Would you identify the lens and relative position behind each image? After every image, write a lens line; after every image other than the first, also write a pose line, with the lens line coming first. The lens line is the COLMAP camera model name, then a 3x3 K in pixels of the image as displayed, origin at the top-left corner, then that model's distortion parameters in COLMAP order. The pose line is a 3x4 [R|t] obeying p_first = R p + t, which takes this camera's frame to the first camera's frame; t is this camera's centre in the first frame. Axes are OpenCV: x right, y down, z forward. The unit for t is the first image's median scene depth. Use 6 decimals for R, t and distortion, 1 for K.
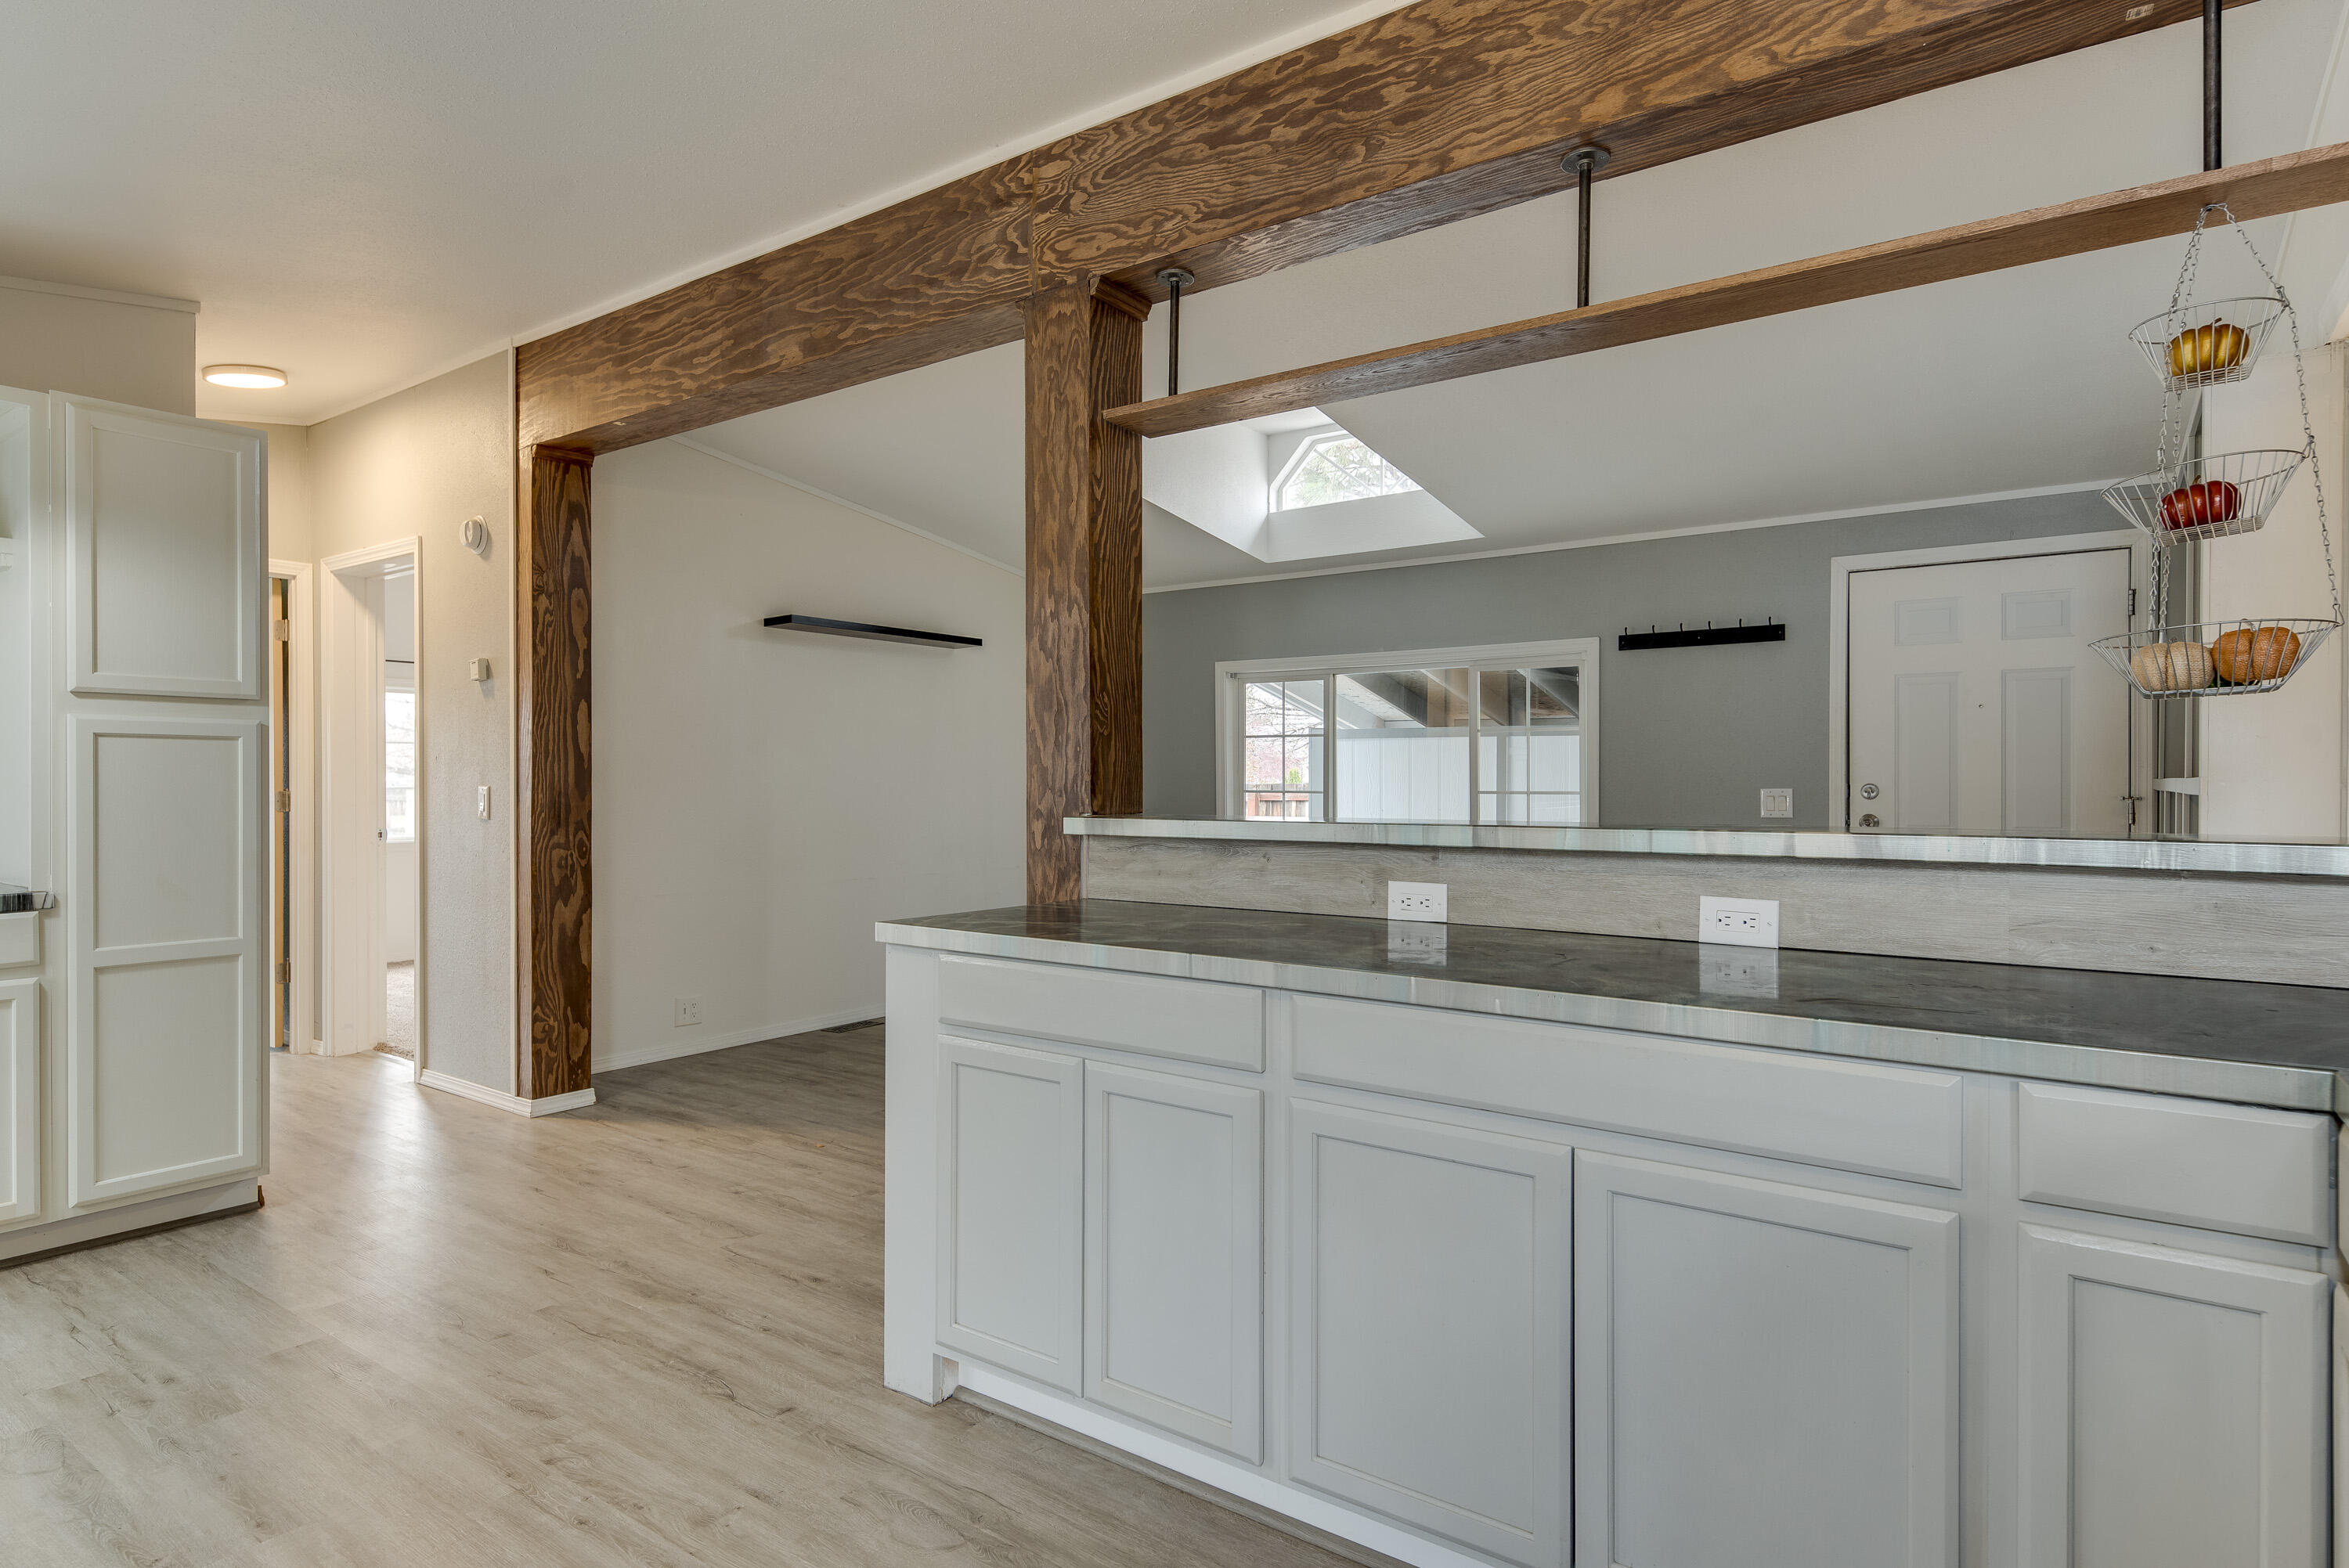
lens RADIAL K [[1265.3, 0, 1161.2], [0, 1265.3, 784.8], [0, 0, 1]] dist [0.016660, -0.007937]
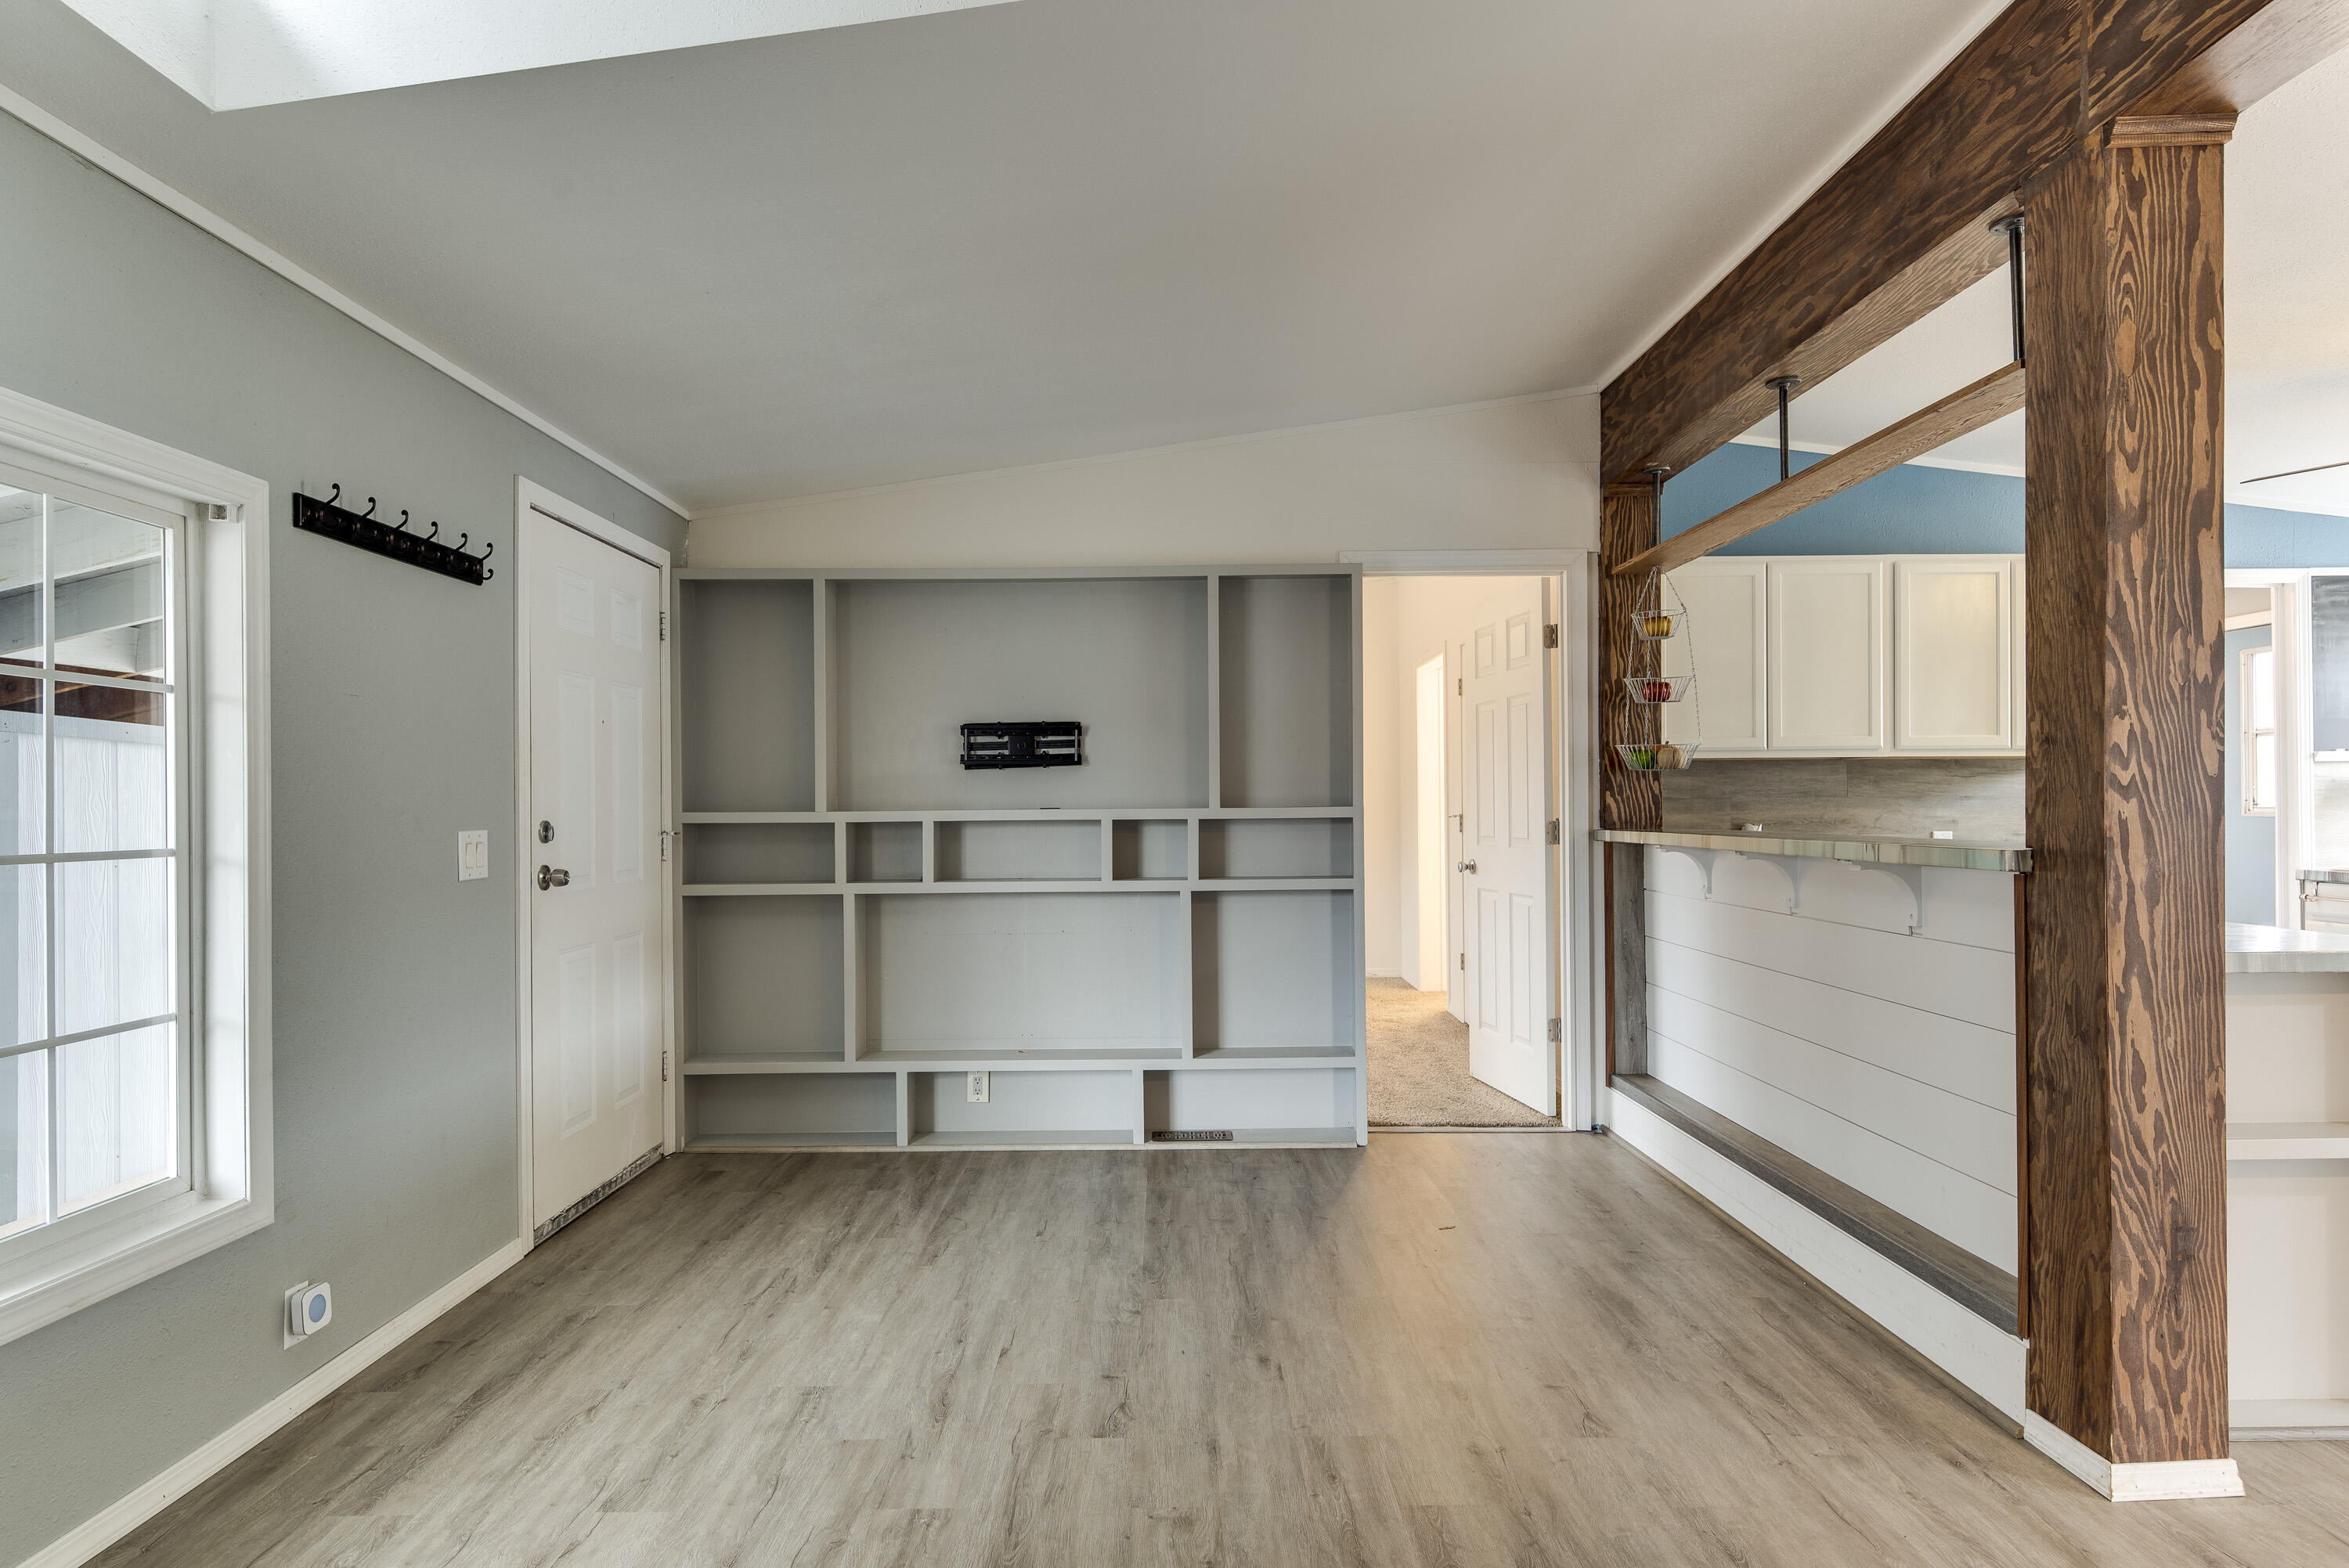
lens RADIAL K [[1265.3, 0, 1165.6], [0, 1265.3, 811.2], [0, 0, 1]] dist [0.016660, -0.007937]
pose [[-0.590777, 0.002931, 0.806830, -0.307292], [0.011538, 0.999922, 0.004816, -0.008873], [-0.806752, 0.012154, -0.590765, 1.755515]]
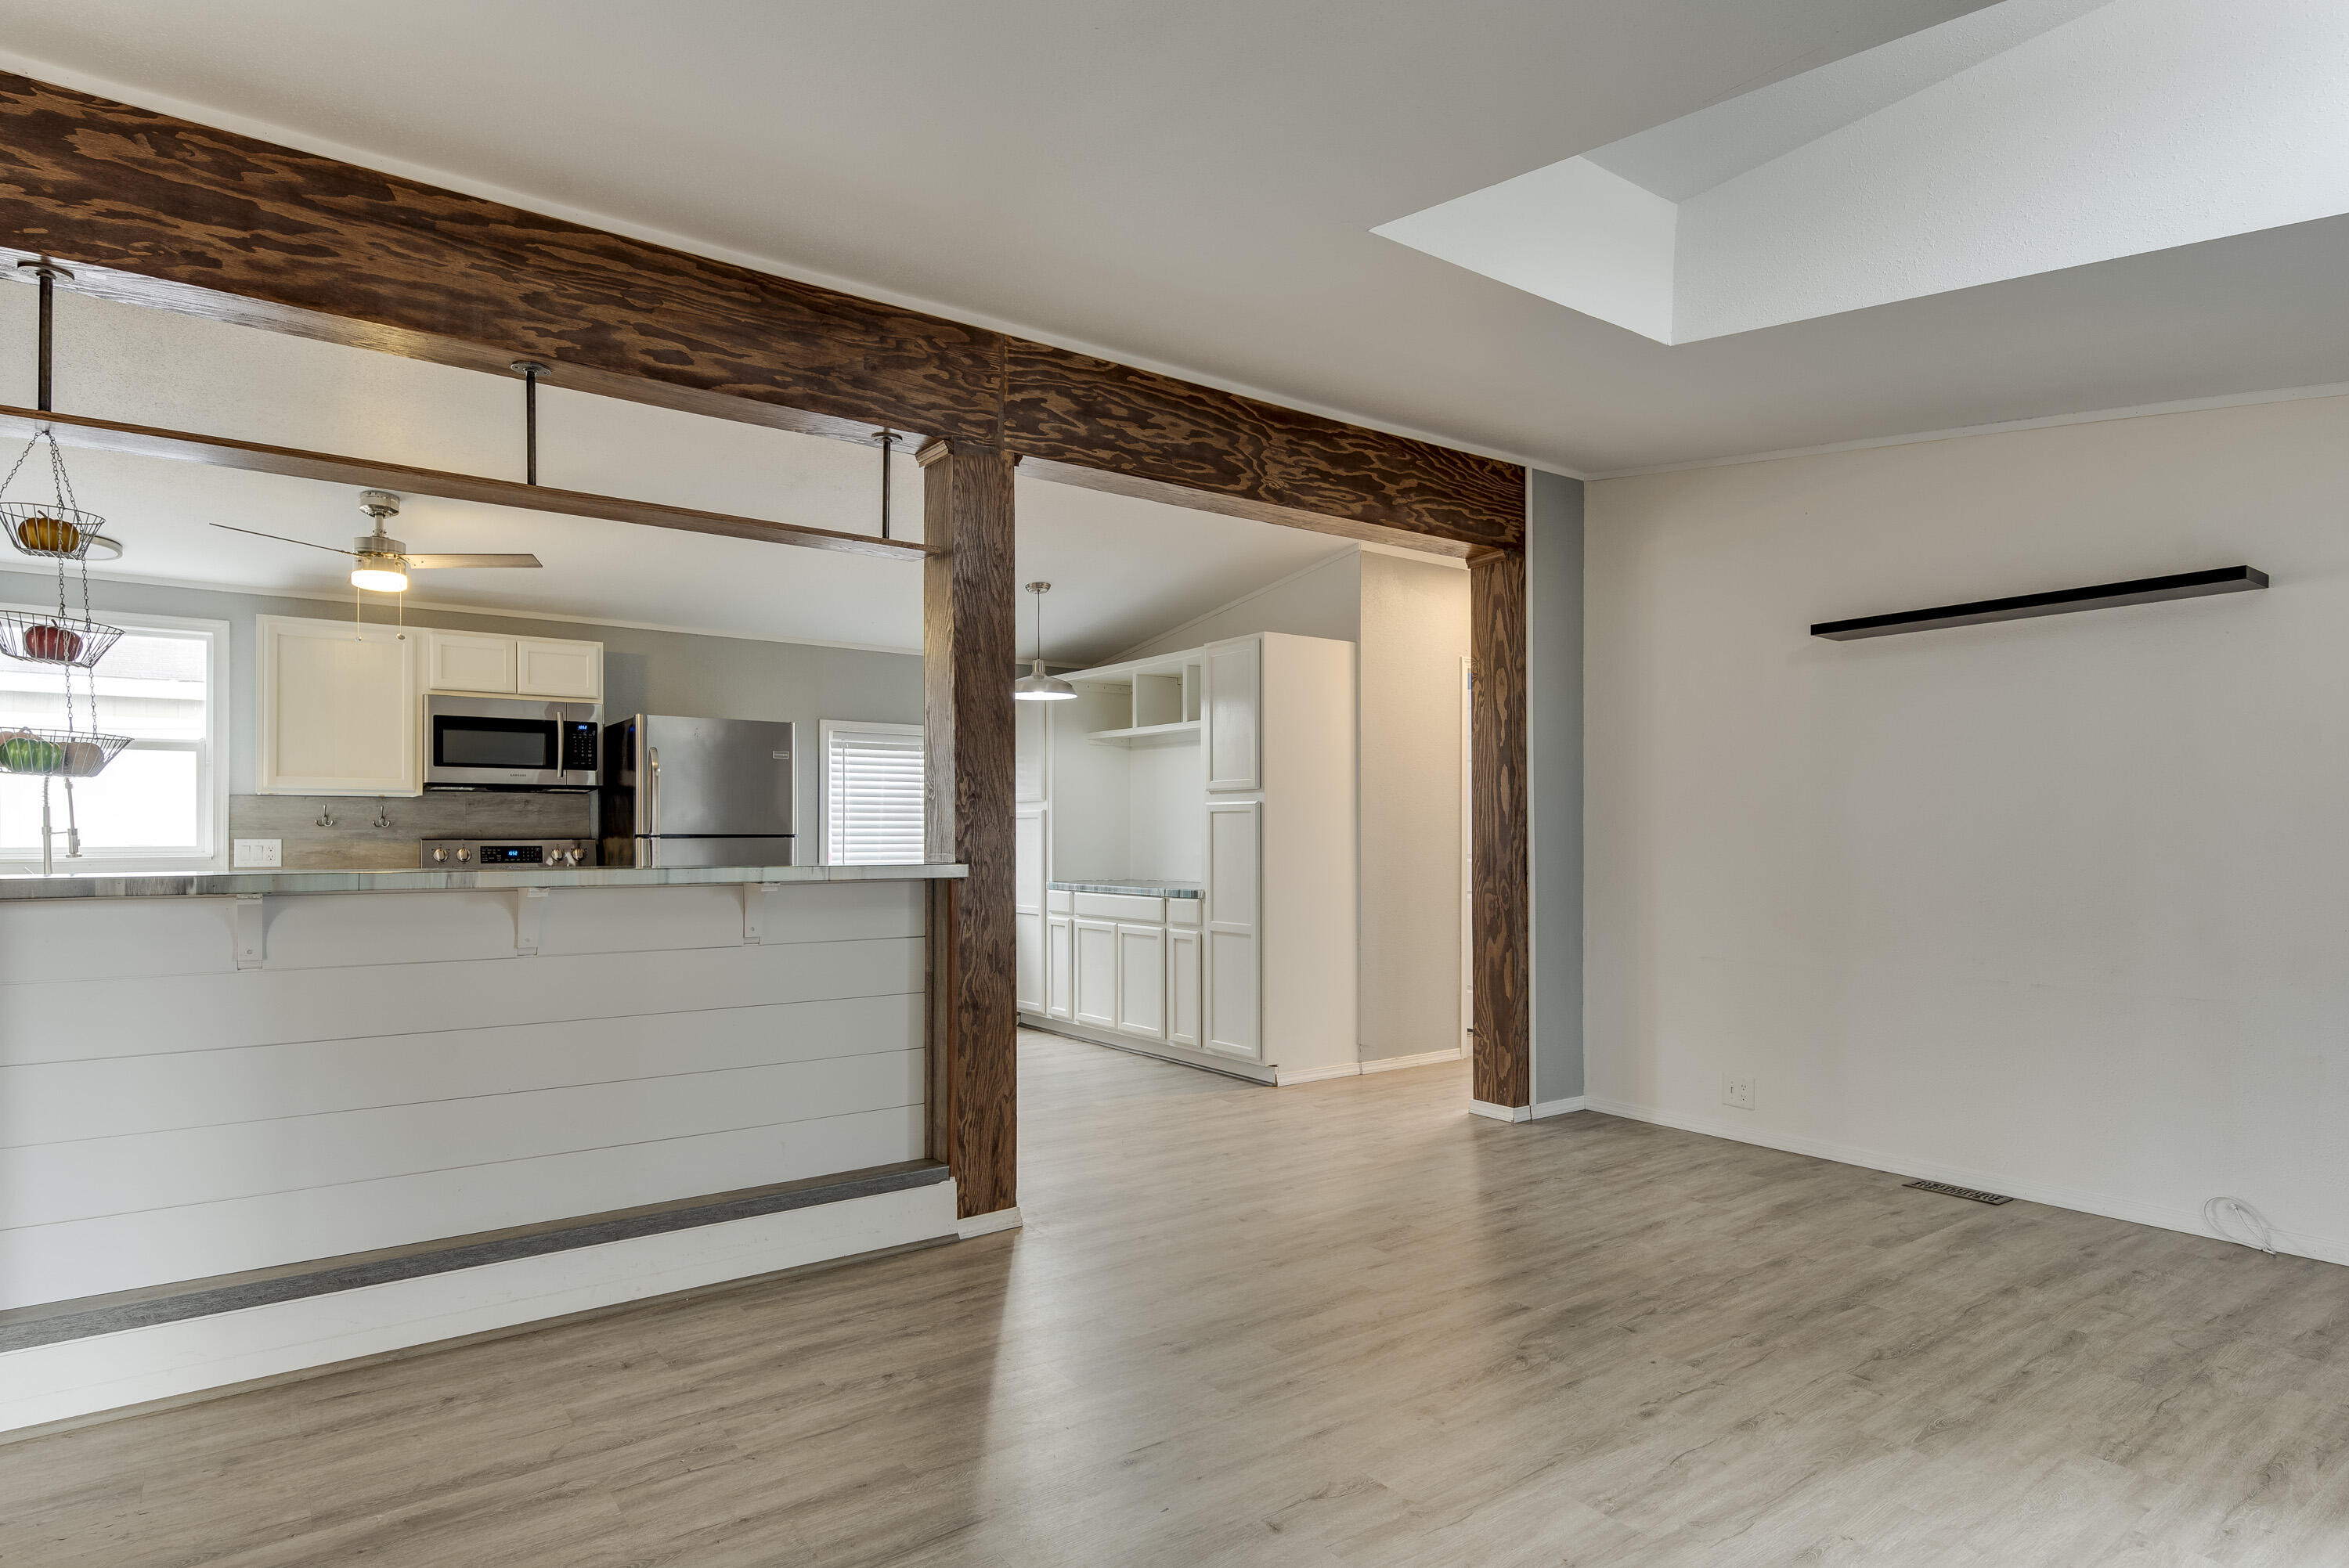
lens RADIAL K [[1265.3, 0, 1167.2], [0, 1265.3, 830.3], [0, 0, 1]] dist [0.016660, -0.007937]
pose [[-0.308258, -0.004497, -0.951292, 0.996949], [-0.001729, 0.999990, -0.004167, -0.003205], [0.951301, 0.000360, -0.308263, 1.464438]]
